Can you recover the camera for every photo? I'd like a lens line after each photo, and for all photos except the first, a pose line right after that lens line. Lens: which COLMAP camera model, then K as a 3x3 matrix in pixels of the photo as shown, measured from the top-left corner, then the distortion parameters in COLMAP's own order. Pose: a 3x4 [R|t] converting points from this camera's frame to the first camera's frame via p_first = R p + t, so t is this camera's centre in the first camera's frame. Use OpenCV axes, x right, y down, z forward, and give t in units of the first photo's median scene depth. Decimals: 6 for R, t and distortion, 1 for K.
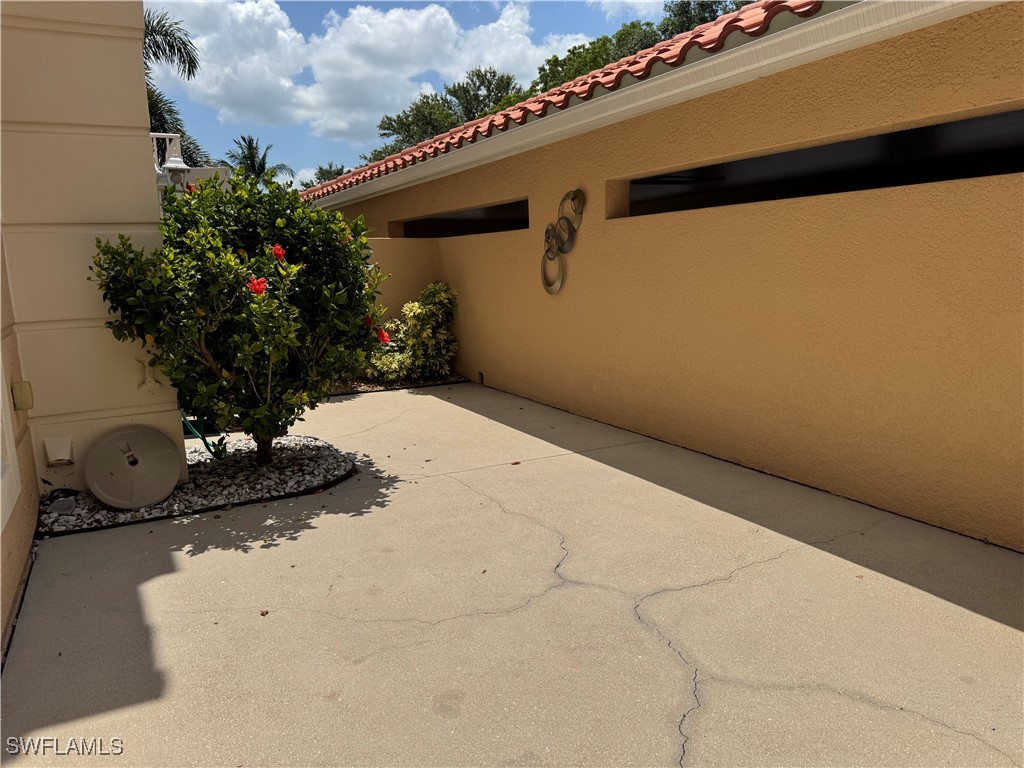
lens RADIAL K [[722.3, 0, 511.8], [0, 722.3, 384.8], [0, 0, 1]] dist [-0.000205, 0.000027]
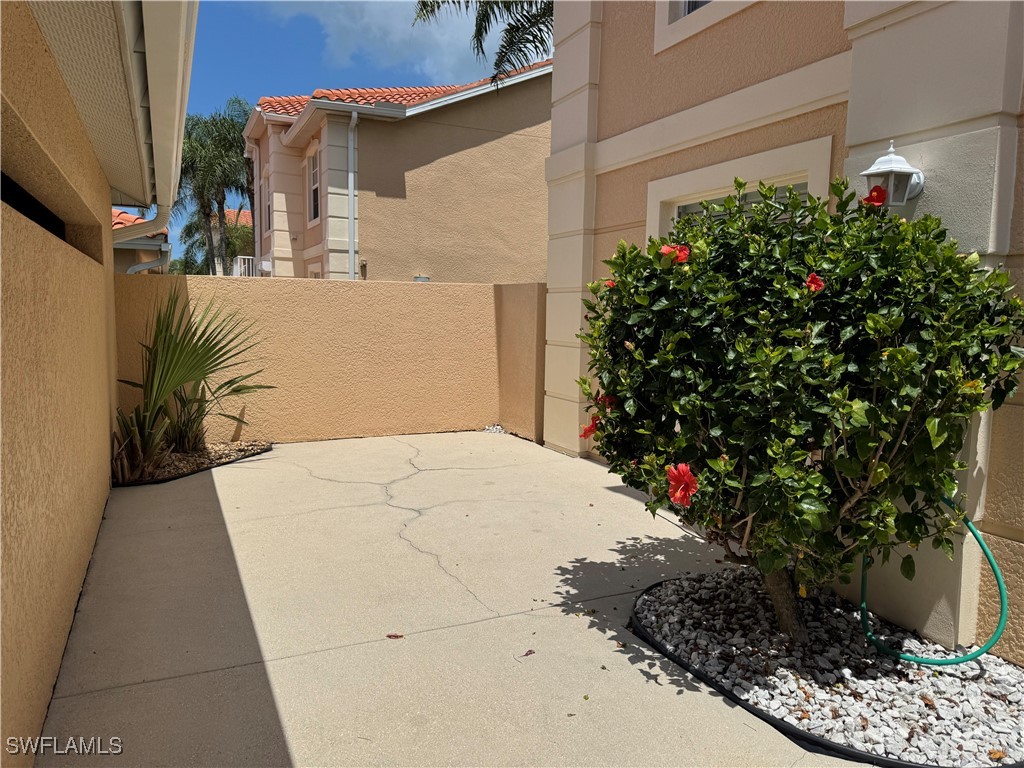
lens RADIAL K [[722.3, 0, 511.8], [0, 722.3, 383.8], [0, 0, 1]] dist [-0.000205, 0.000027]
pose [[-0.998868, 0.004075, 0.047388, -0.164589], [0.016405, 0.964699, 0.262844, -0.326776], [-0.044644, 0.263324, -0.963674, 1.907343]]
